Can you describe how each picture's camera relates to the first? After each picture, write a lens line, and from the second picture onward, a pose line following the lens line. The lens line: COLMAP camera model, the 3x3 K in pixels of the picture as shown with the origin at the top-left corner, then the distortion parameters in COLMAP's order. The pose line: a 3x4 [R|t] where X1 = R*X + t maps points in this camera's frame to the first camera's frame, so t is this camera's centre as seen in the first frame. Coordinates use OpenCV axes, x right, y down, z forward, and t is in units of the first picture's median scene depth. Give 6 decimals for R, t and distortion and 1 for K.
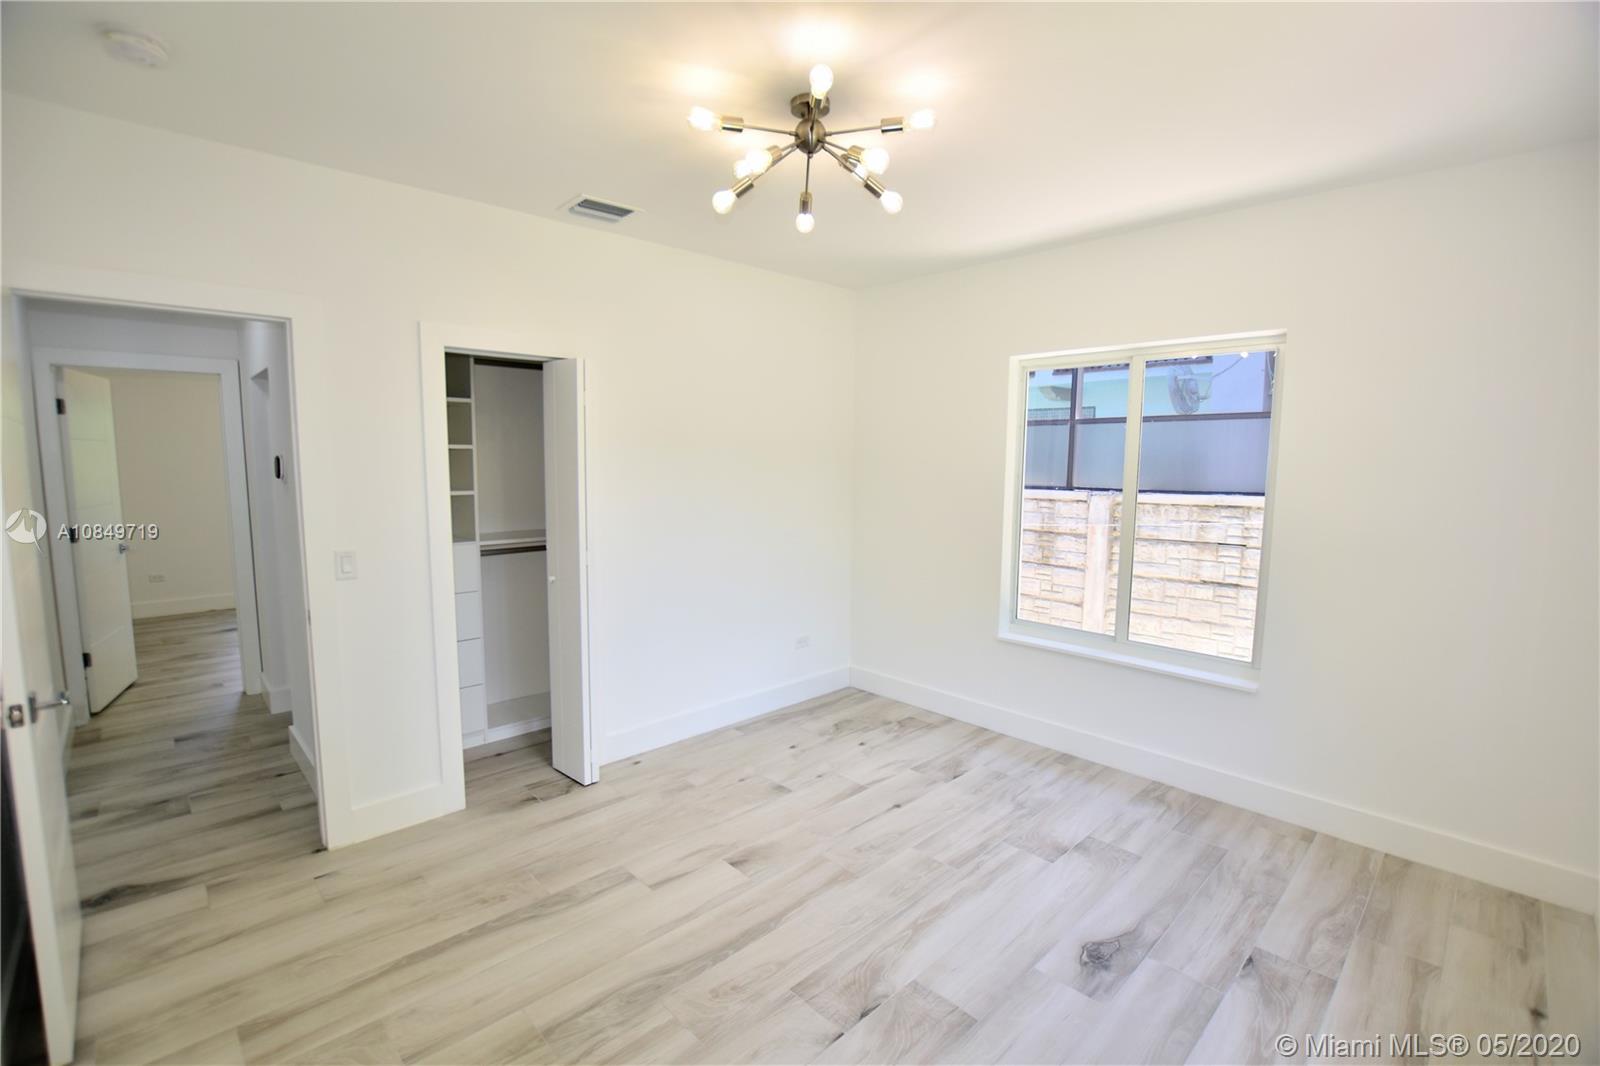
lens RADIAL K [[704.5, 0, 770.4], [0, 704.5, 536.0], [0, 0, 1]] dist [-0.031986, 0.003543]
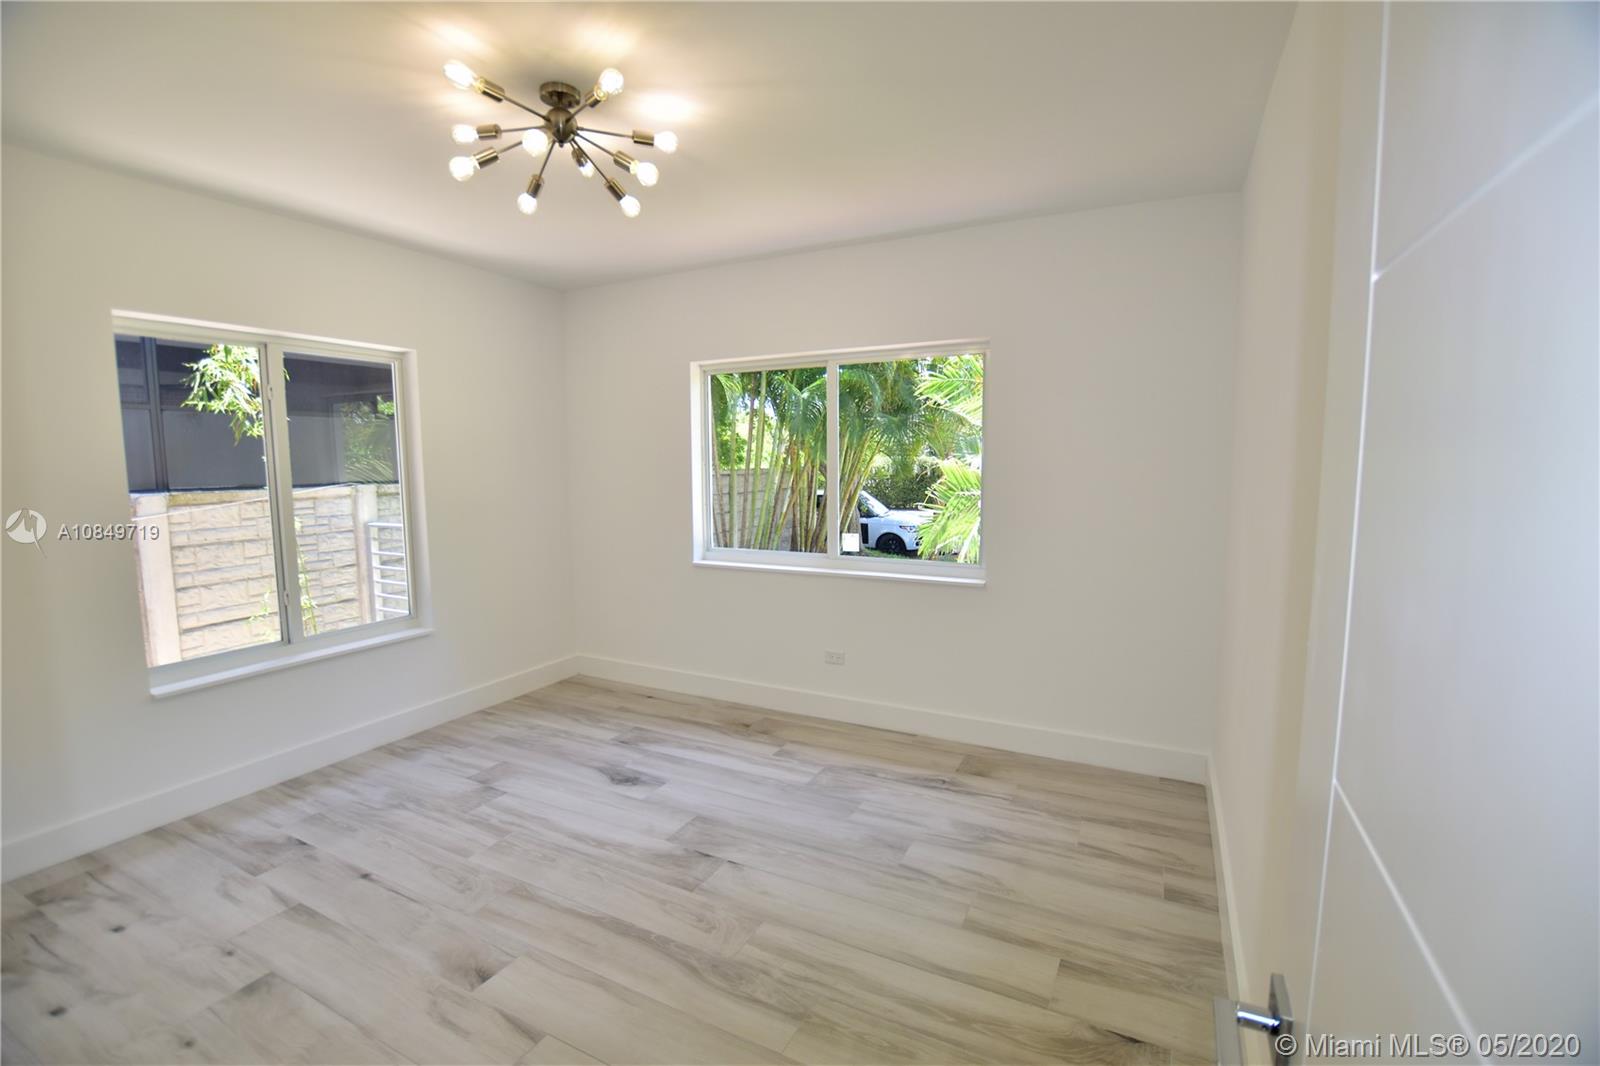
lens RADIAL K [[704.5, 0, 804.7], [0, 704.5, 536.0], [0, 0, 1]] dist [-0.031986, 0.003543]
pose [[-0.341772, -0.108065, 0.933549, -0.816481], [0.104685, 0.982807, 0.152092, -0.088172], [-0.933934, 0.149709, -0.324583, 0.827678]]
